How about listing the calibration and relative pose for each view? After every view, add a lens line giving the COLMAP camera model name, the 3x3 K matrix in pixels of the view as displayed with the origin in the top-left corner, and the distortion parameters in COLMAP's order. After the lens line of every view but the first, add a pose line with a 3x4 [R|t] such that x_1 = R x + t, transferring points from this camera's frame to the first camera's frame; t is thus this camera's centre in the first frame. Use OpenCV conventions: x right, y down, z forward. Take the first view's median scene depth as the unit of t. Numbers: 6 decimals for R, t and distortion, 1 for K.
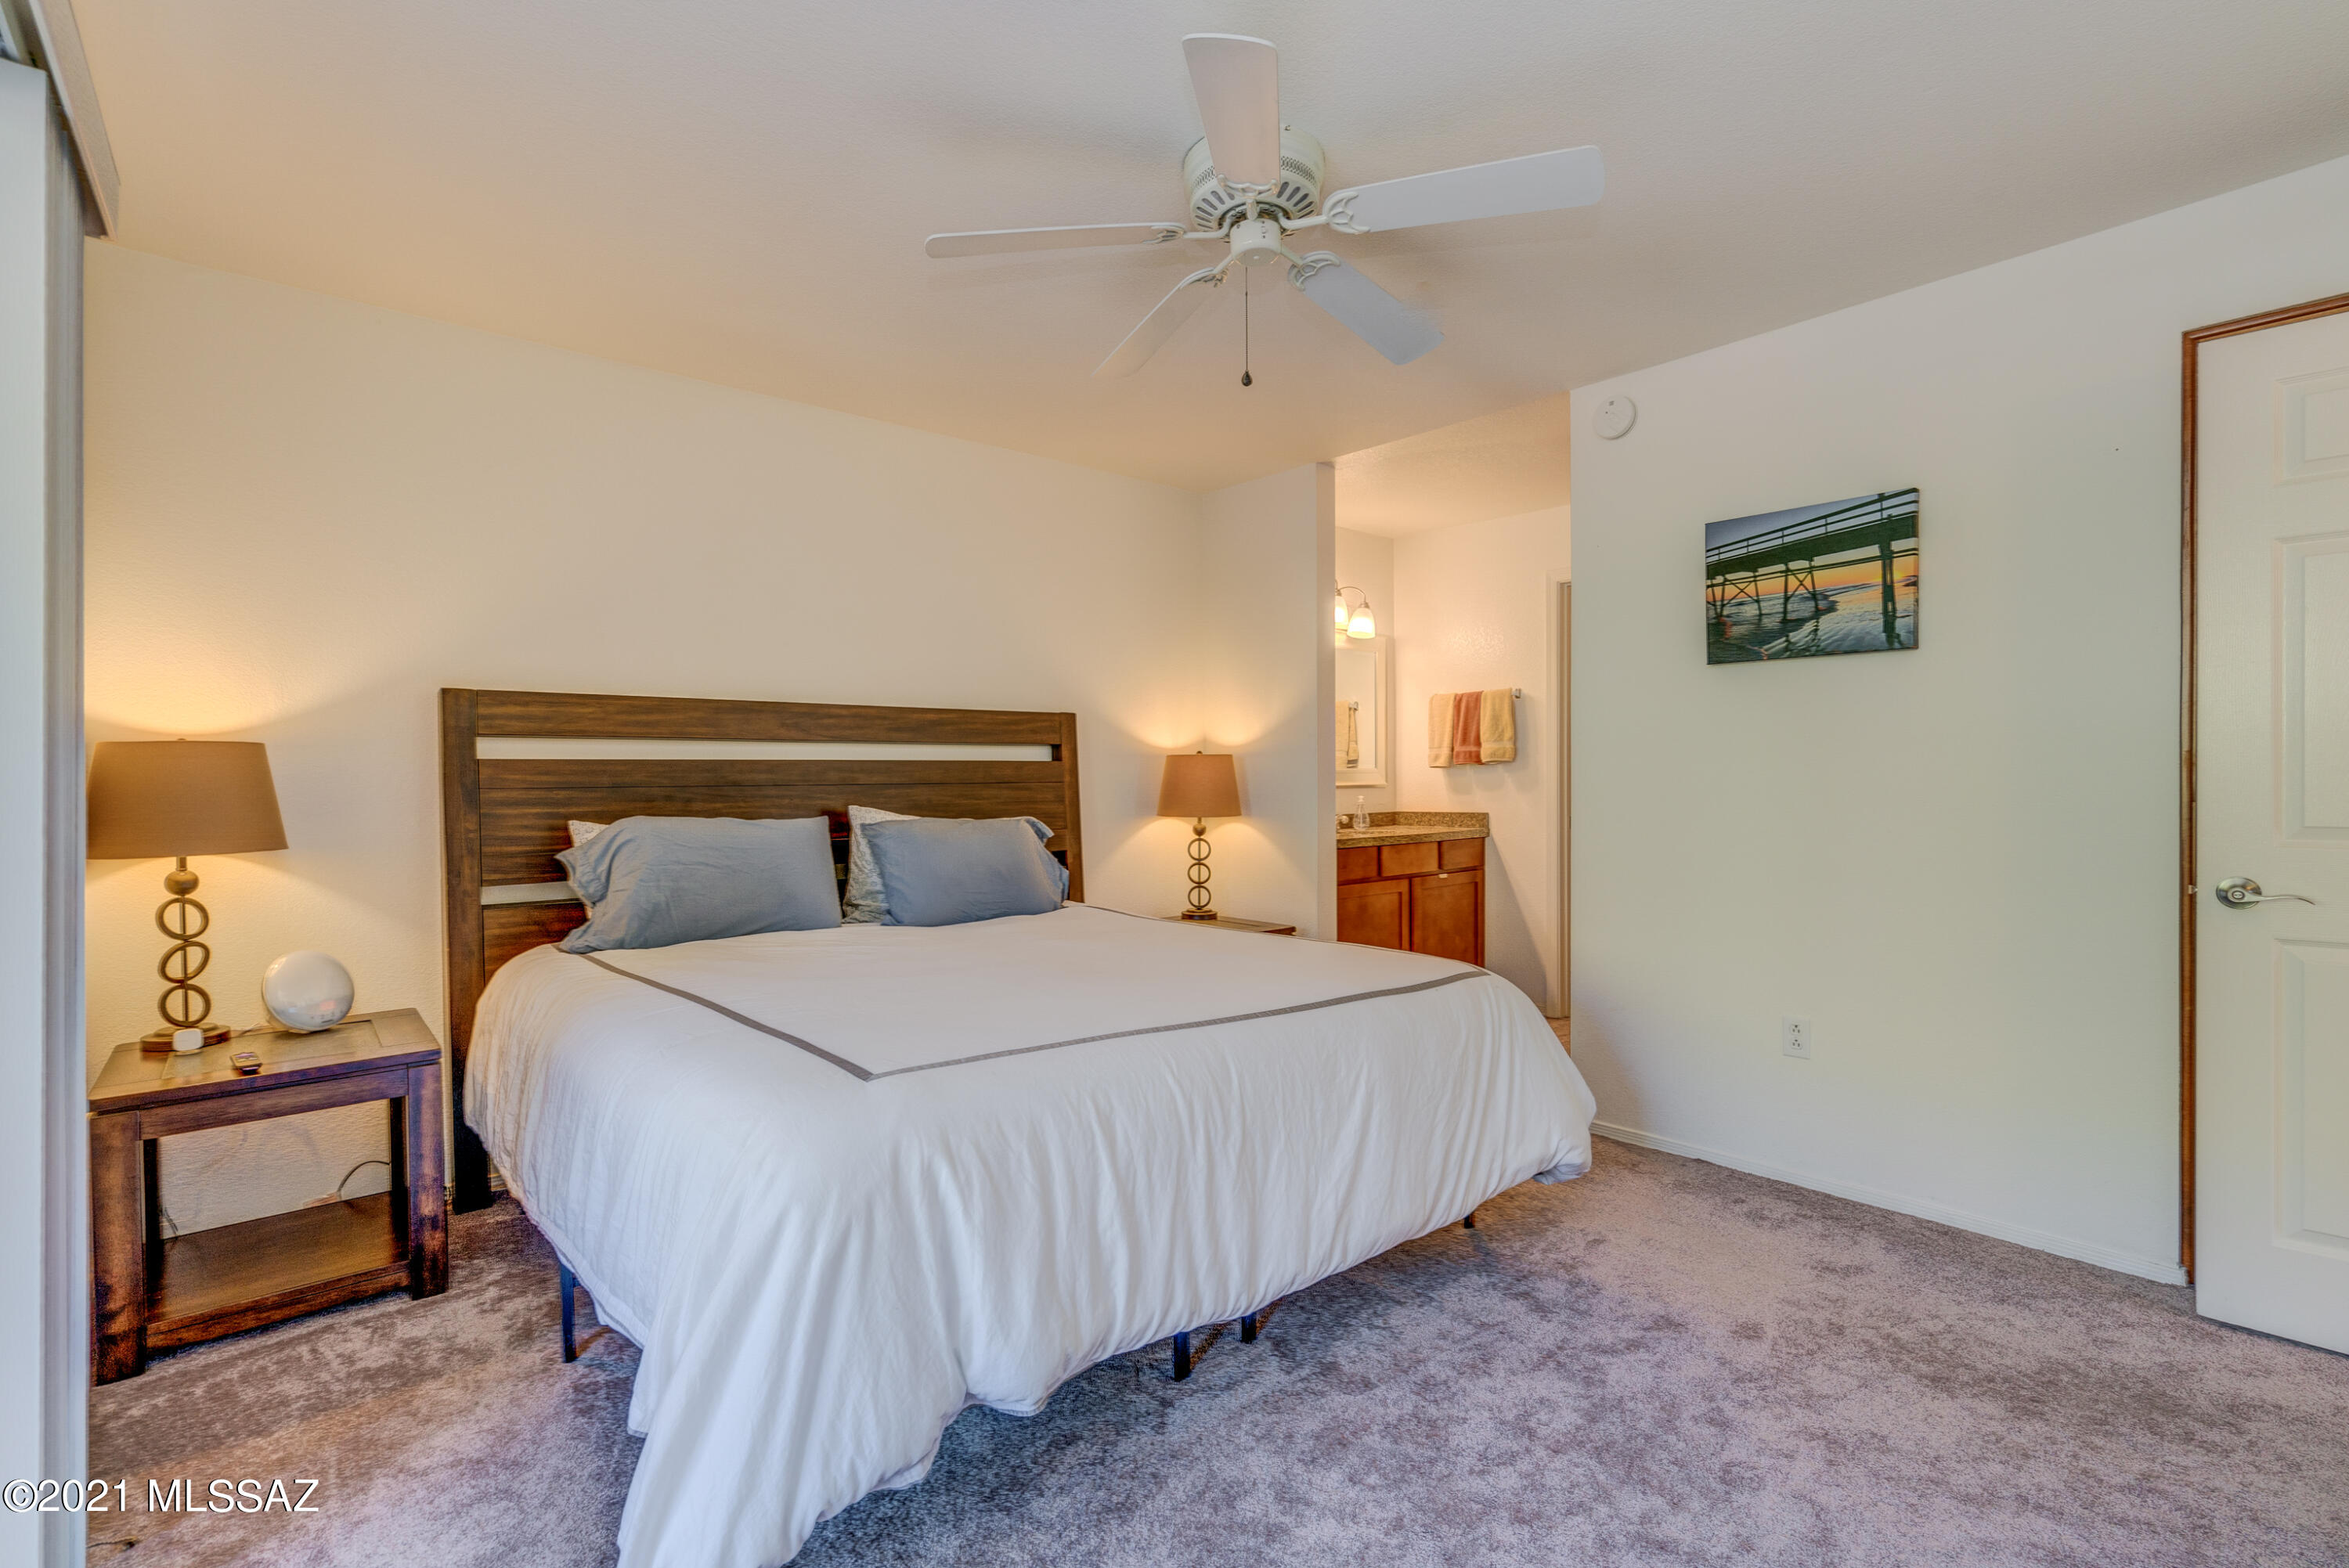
lens RADIAL K [[1046.9, 0, 1174.5], [0, 1046.9, 784.0], [0, 0, 1]] dist [-0.001261, -0.000165]
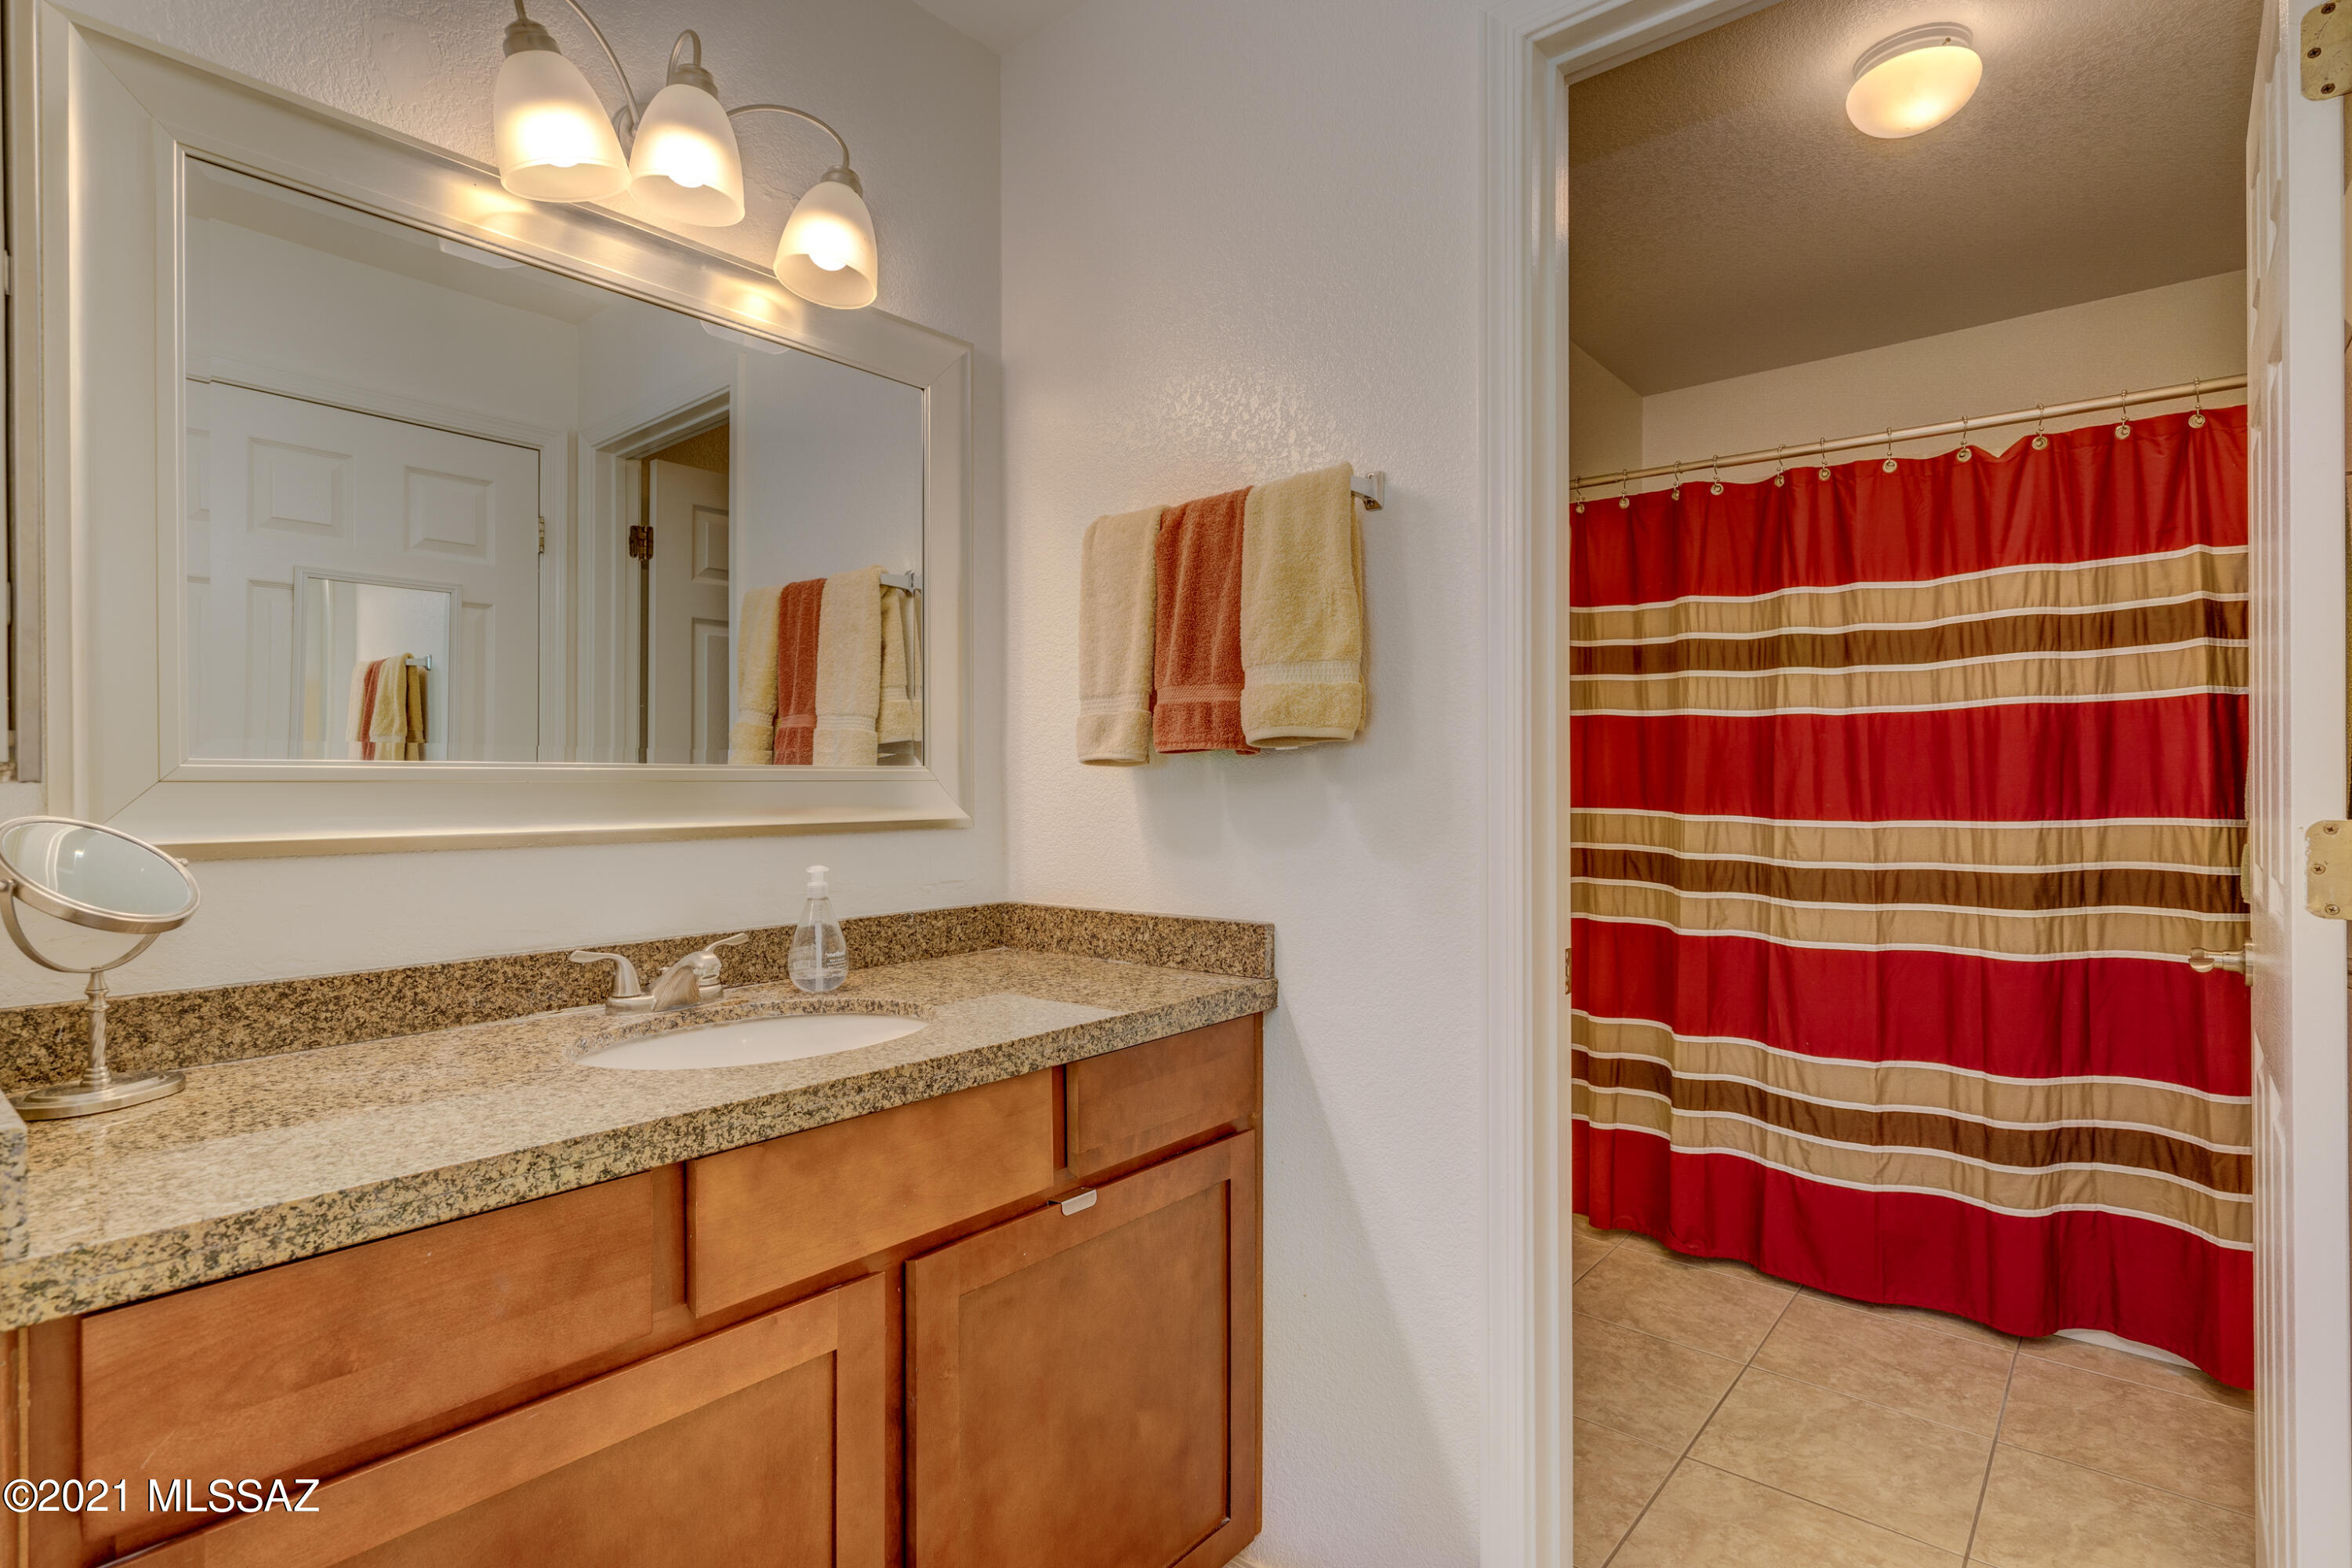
lens RADIAL K [[1182.8, 0, 1176.0], [0, 1182.8, 784.0], [0, 0, 1]] dist [0.000444, 0.000025]
pose [[0.987373, 0.001690, 0.158406, 0.226658], [-0.000107, 0.999950, -0.010003, -0.006995], [-0.158415, 0.009860, 0.987323, 0.699002]]
